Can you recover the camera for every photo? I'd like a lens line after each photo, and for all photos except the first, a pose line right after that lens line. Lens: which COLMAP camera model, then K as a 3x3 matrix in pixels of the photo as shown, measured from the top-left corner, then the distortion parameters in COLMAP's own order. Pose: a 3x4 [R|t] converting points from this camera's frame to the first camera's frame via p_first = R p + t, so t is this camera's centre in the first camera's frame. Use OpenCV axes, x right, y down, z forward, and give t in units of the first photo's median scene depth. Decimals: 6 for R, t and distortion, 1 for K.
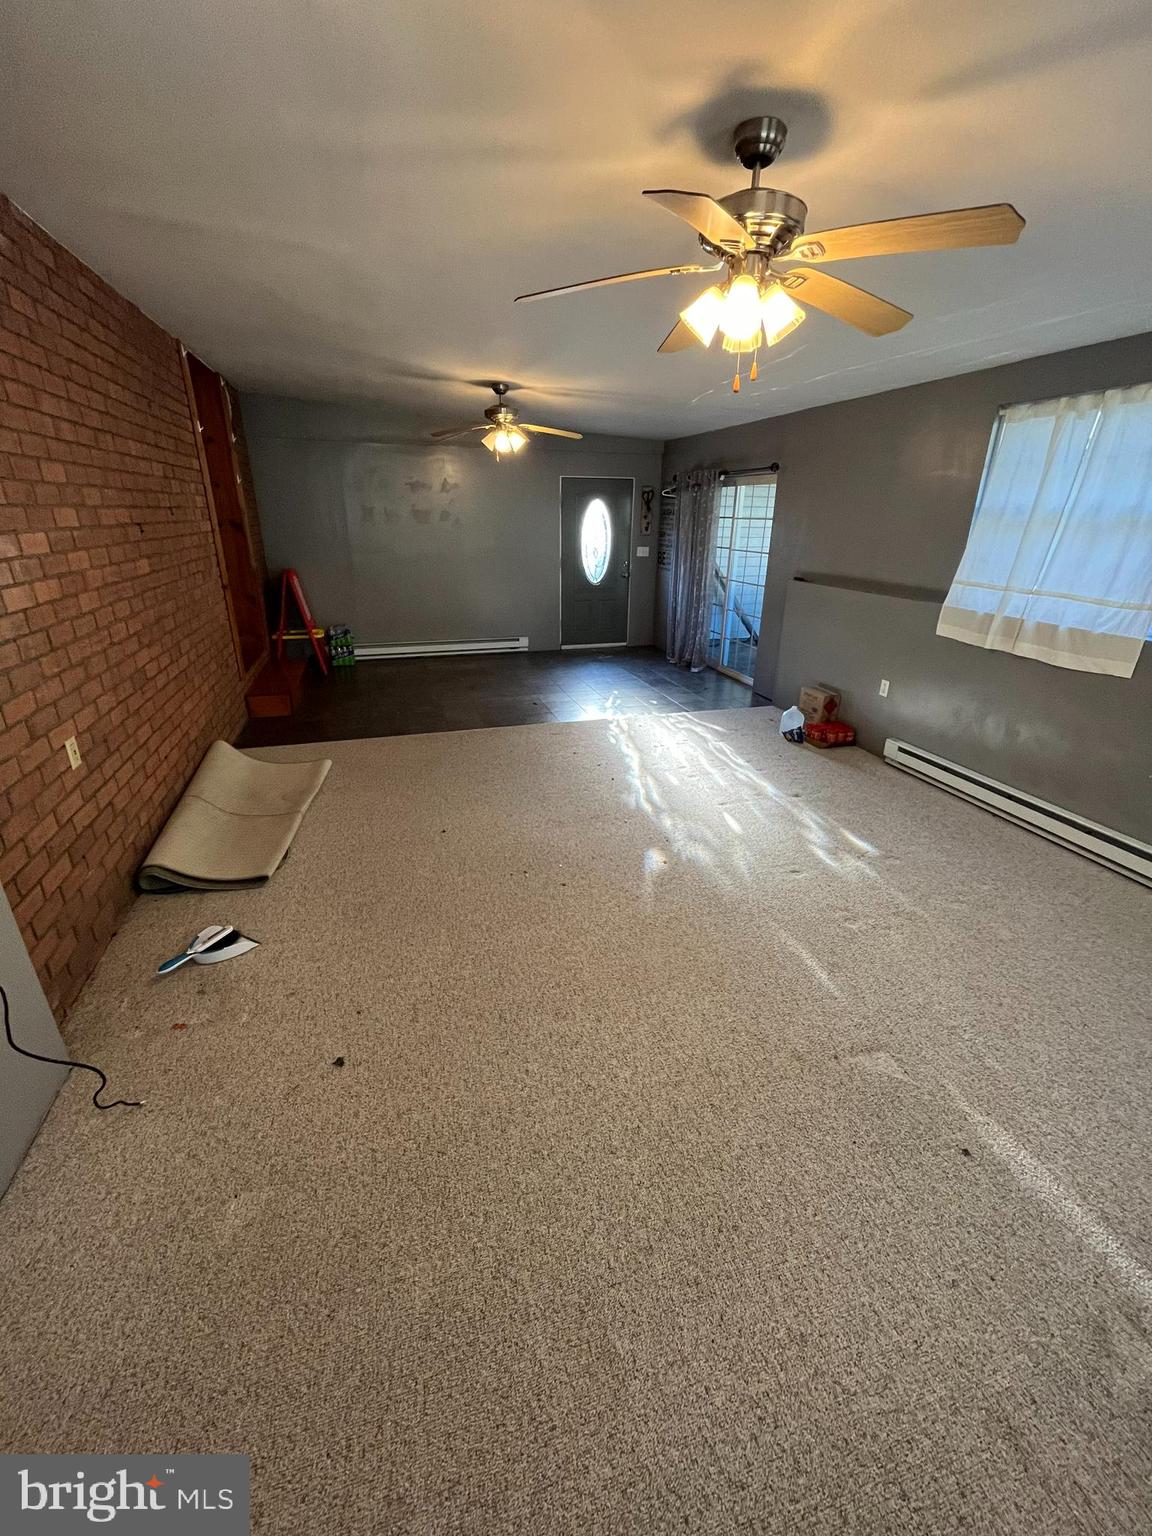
lens RADIAL K [[622.6, 0, 578.1], [0, 622.6, 767.7], [0, 0, 1]] dist [-0.004622, 0.000292]
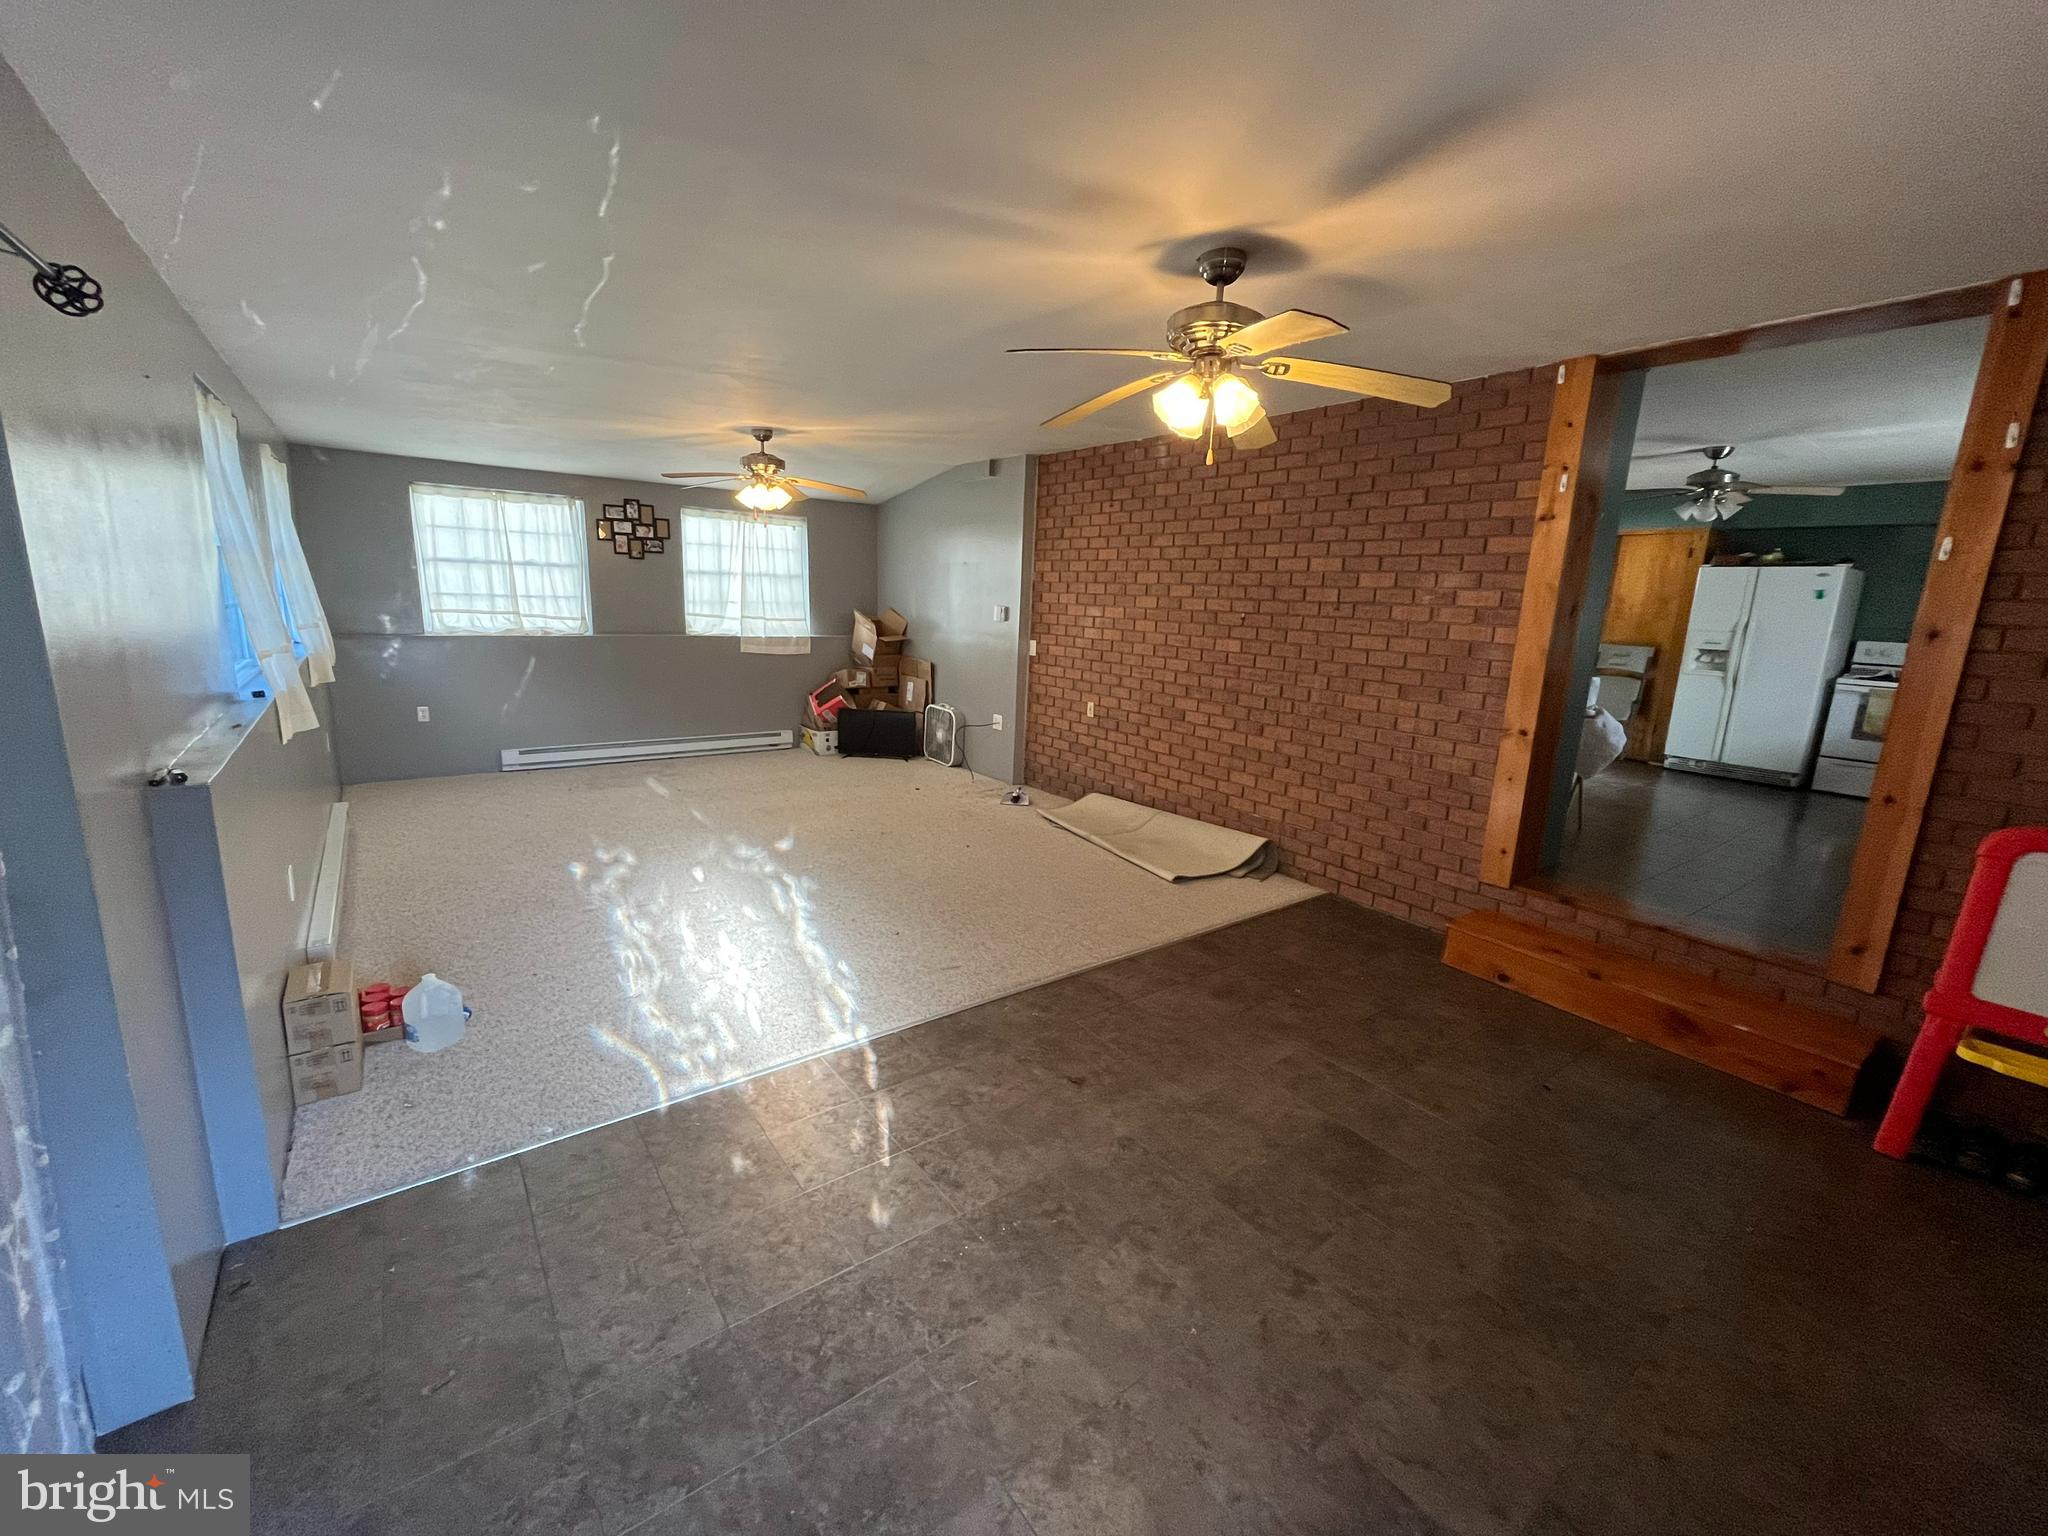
lens RADIAL K [[830.2, 0, 1018.8], [0, 830.2, 764.6], [0, 0, 1]] dist [-0.004622, 0.000292]
pose [[-0.941660, 0.016755, -0.336147, 0.185256], [-0.174993, 0.828771, 0.531523, -0.738426], [0.287495, 0.559338, -0.777488, 1.822595]]
